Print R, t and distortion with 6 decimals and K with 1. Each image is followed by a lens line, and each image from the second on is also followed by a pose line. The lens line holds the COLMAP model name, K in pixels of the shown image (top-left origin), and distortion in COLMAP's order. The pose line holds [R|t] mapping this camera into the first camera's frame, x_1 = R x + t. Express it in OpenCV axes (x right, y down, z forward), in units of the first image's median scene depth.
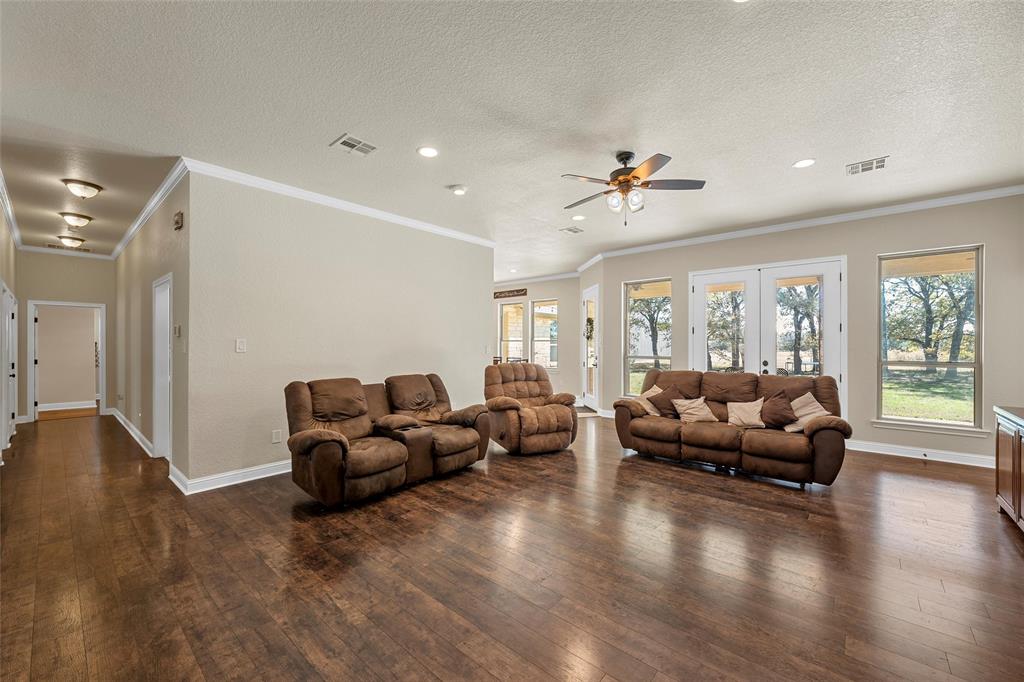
lens RADIAL K [[395.5, 0, 507.6], [0, 395.5, 342.3], [0, 0, 1]] dist [-0.002807, 0.000286]
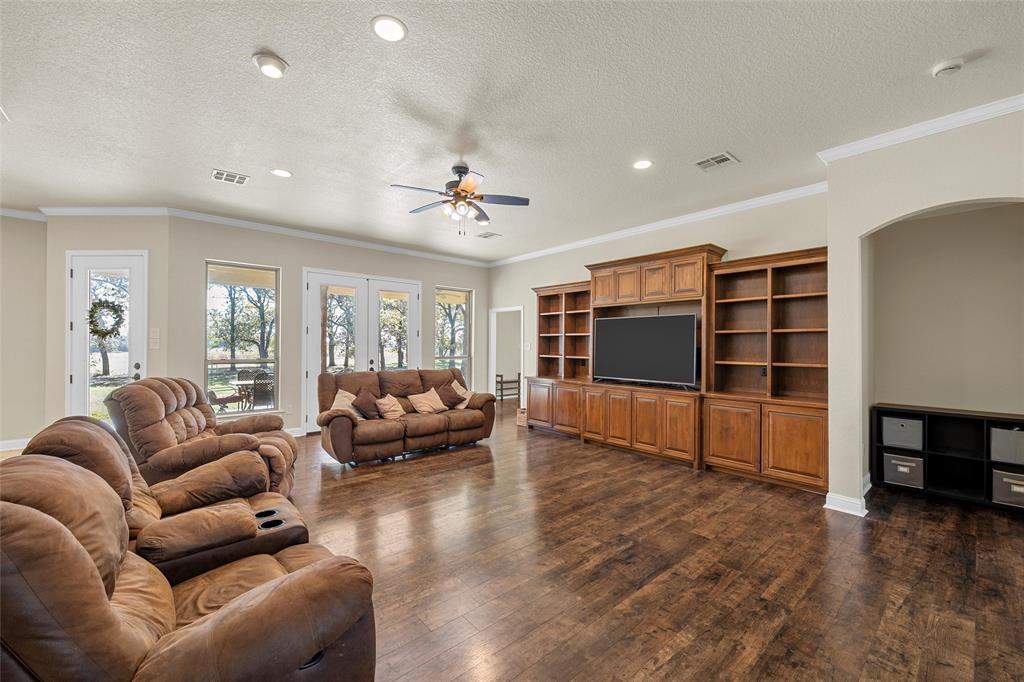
lens RADIAL K [[415.4, 0, 508.1], [0, 415.4, 343.8], [0, 0, 1]] dist [0.012225, -0.000608]
pose [[0.138816, 0.004555, 0.990308, -0.947748], [-0.009441, 0.999950, -0.003276, 0.001593], [-0.990273, -0.008895, 0.138852, 0.847941]]
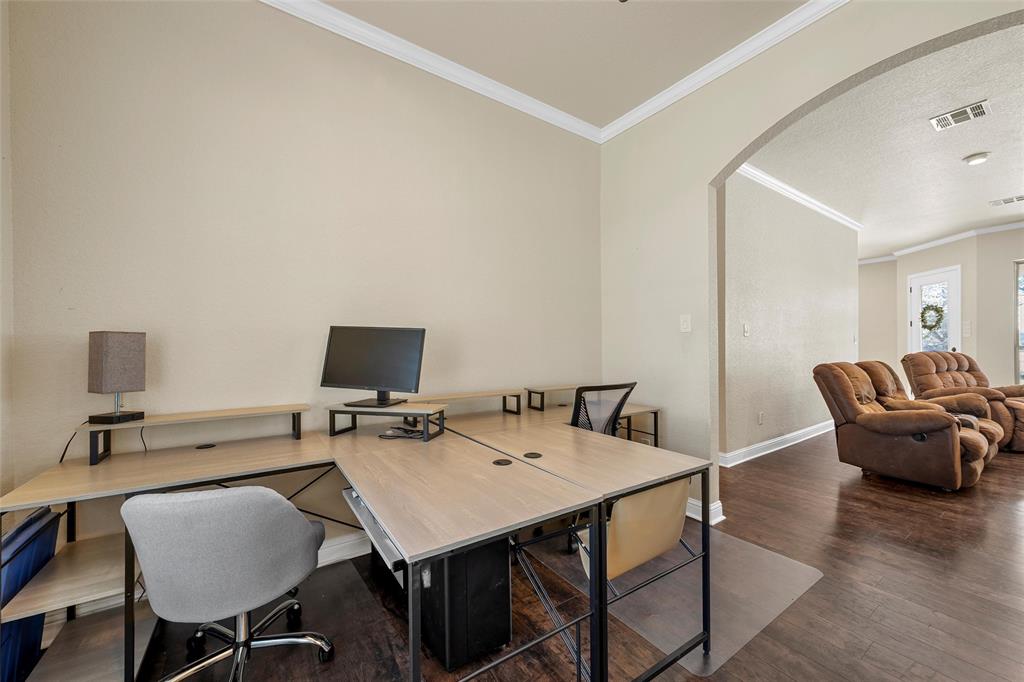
lens RADIAL K [[395.5, 0, 506.2], [0, 395.5, 341.7], [0, 0, 1]] dist [-0.002807, 0.000286]
pose [[0.970614, -0.005010, -0.240590, -1.400158], [0.004372, 0.999985, -0.003186, 0.053434], [0.240602, 0.002040, 0.970622, -0.224599]]
